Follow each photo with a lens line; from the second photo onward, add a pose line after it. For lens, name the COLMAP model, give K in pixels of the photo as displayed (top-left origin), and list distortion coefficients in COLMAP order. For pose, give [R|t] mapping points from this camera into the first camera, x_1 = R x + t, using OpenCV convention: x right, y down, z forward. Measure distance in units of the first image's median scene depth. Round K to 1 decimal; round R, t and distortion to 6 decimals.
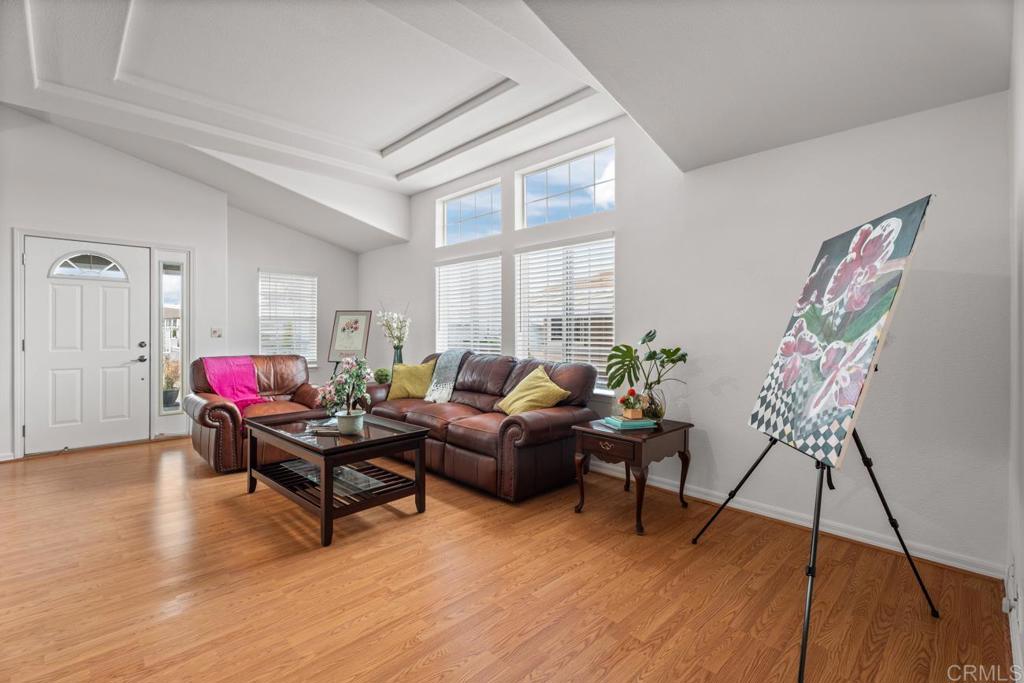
lens RADIAL K [[458.9, 0, 510.0], [0, 458.9, 335.5], [0, 0, 1]] dist [-0.004327, -0.000114]
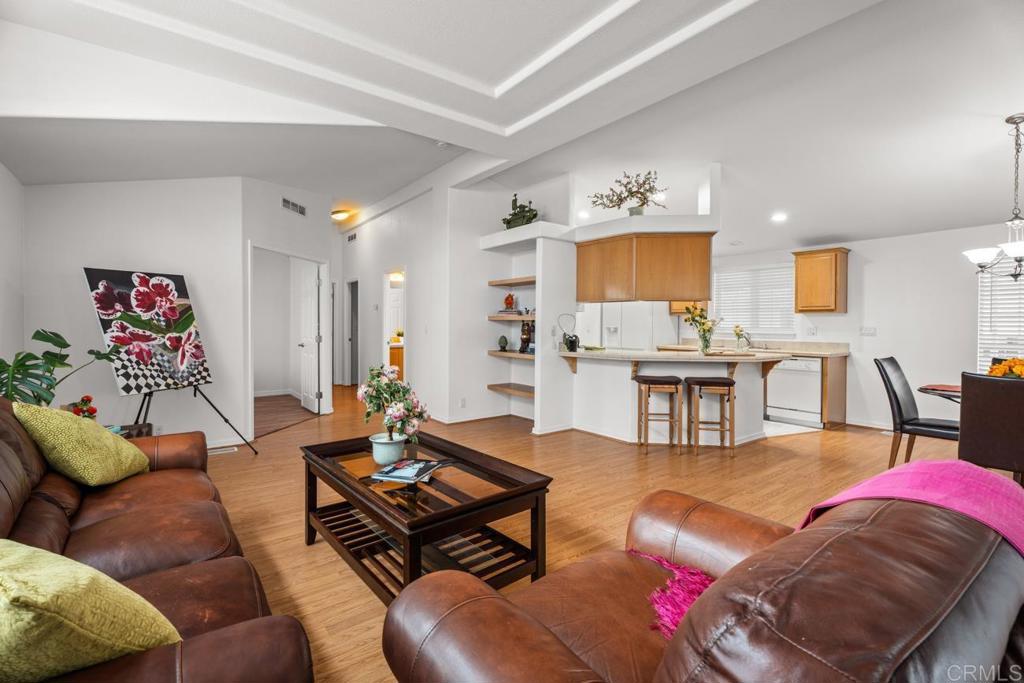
lens RADIAL K [[458.9, 0, 505.2], [0, 458.9, 330.9], [0, 0, 1]] dist [-0.004327, -0.000114]
pose [[-0.990362, -0.006568, 0.138348, -0.457918], [-0.002906, 0.999640, 0.026655, -0.024310], [-0.138473, 0.025996, -0.990025, 1.216775]]
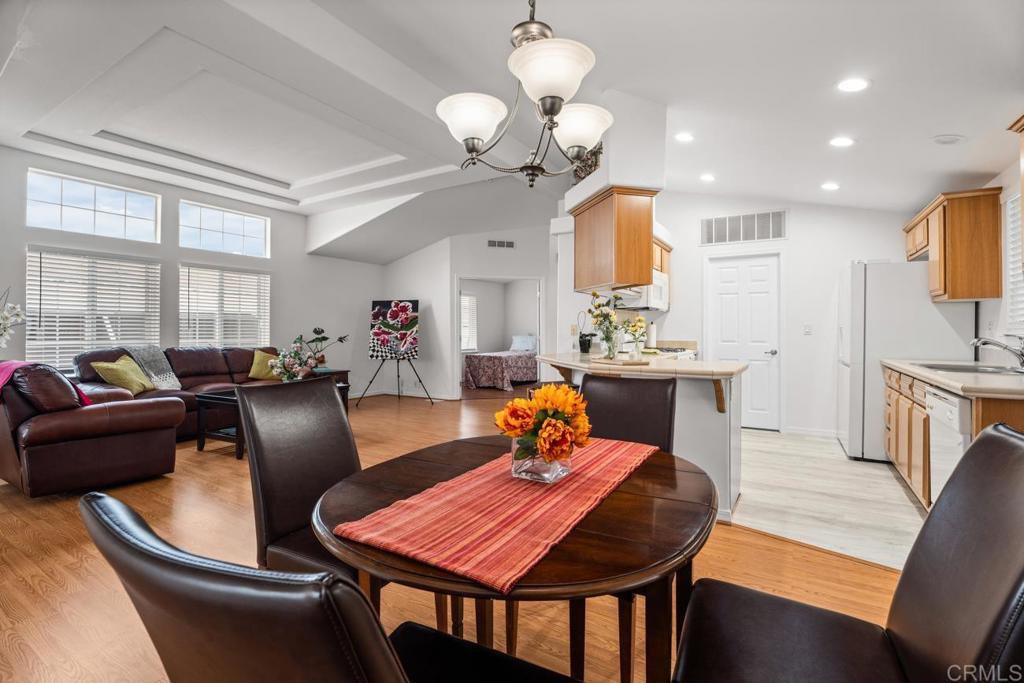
lens RADIAL K [[458.9, 0, 531.4], [0, 458.9, 325.1], [0, 0, 1]] dist [-0.004327, -0.000114]
pose [[-0.261834, 0.009388, 0.965067, -1.470846], [0.011800, 0.999909, -0.006525, 0.001070], [-0.965041, 0.009680, -0.261921, 0.410564]]
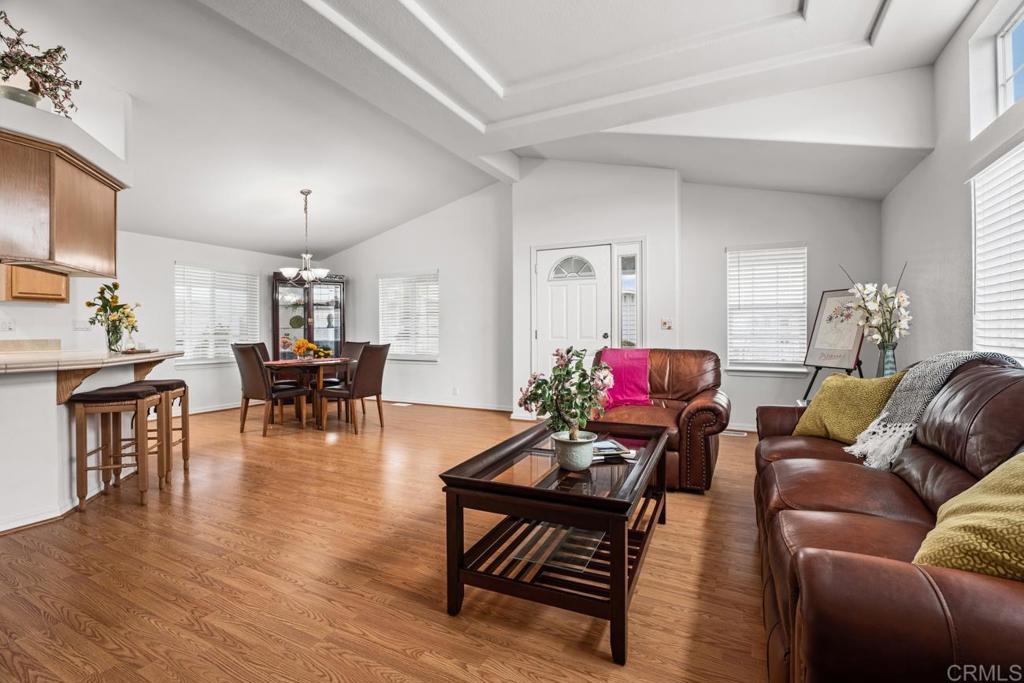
lens RADIAL K [[458.9, 0, 519.7], [0, 458.9, 332.7], [0, 0, 1]] dist [-0.004327, -0.000114]
pose [[0.319265, 0.001573, -0.947664, 0.167395], [-0.009309, 0.999956, -0.001476, 0.017665], [0.947620, 0.009293, 0.319266, 0.499767]]
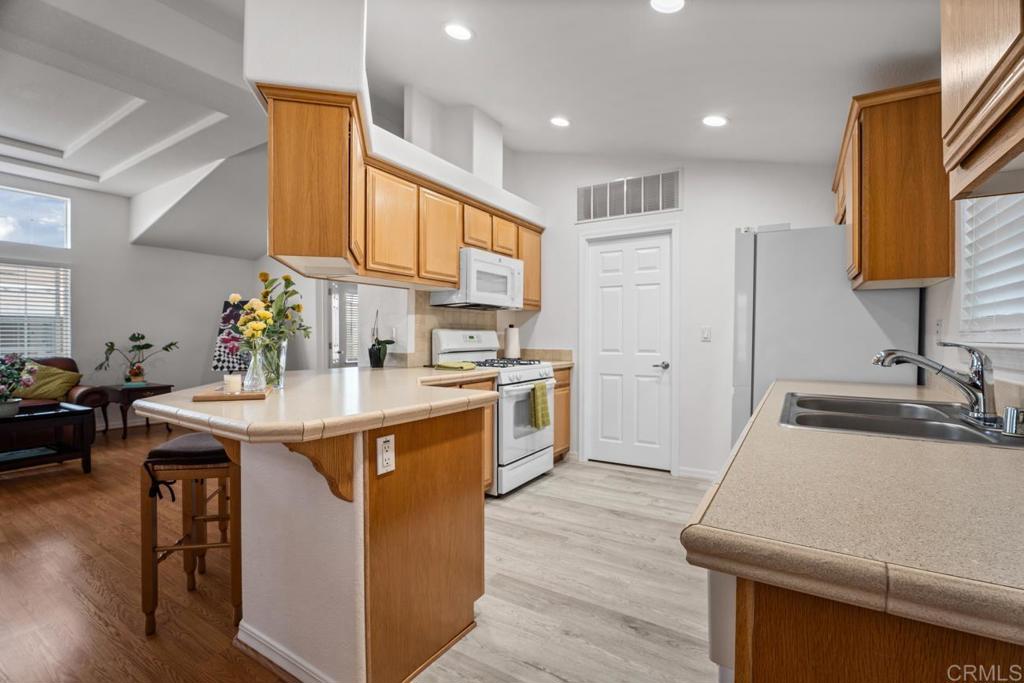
lens RADIAL K [[458.9, 0, 519.0], [0, 458.9, 336.6], [0, 0, 1]] dist [-0.004327, -0.000114]
pose [[-0.230513, -0.000186, 0.973069, -1.268784], [0.011576, 0.999929, 0.002934, 0.009942], [-0.973000, 0.011941, -0.230494, -0.039110]]
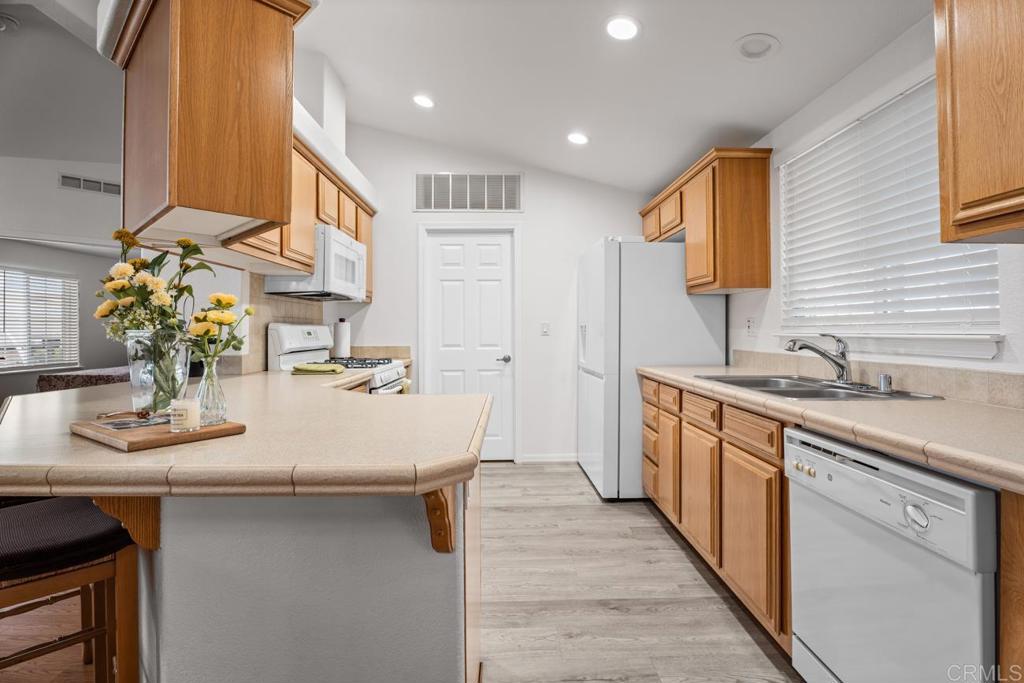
lens RADIAL K [[458.9, 0, 514.0], [0, 458.9, 328.3], [0, 0, 1]] dist [-0.004327, -0.000114]
pose [[-0.724626, 0.006095, 0.689116, -1.125272], [0.014416, 0.999876, 0.006316, 0.004926], [-0.688992, 0.014511, -0.724624, 0.142663]]
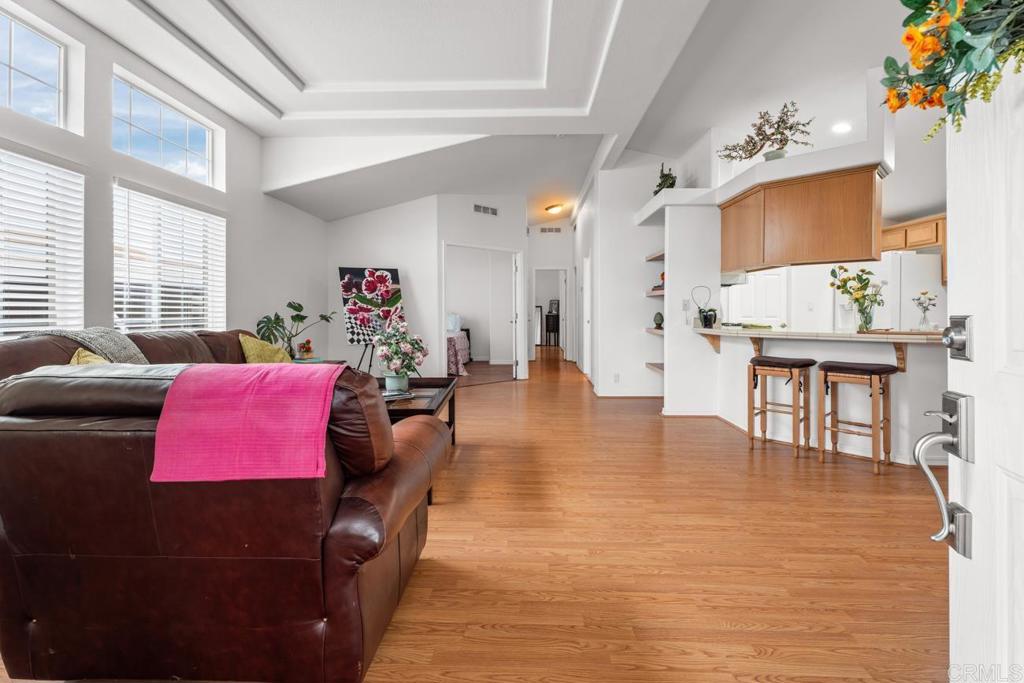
lens RADIAL K [[458.9, 0, 508.5], [0, 458.9, 314.7], [0, 0, 1]] dist [-0.004327, -0.000114]
pose [[-0.679827, -0.003945, 0.733362, -0.925068], [0.007906, 0.999888, 0.012708, 0.013007], [-0.733330, 0.014438, -0.679719, 1.073855]]
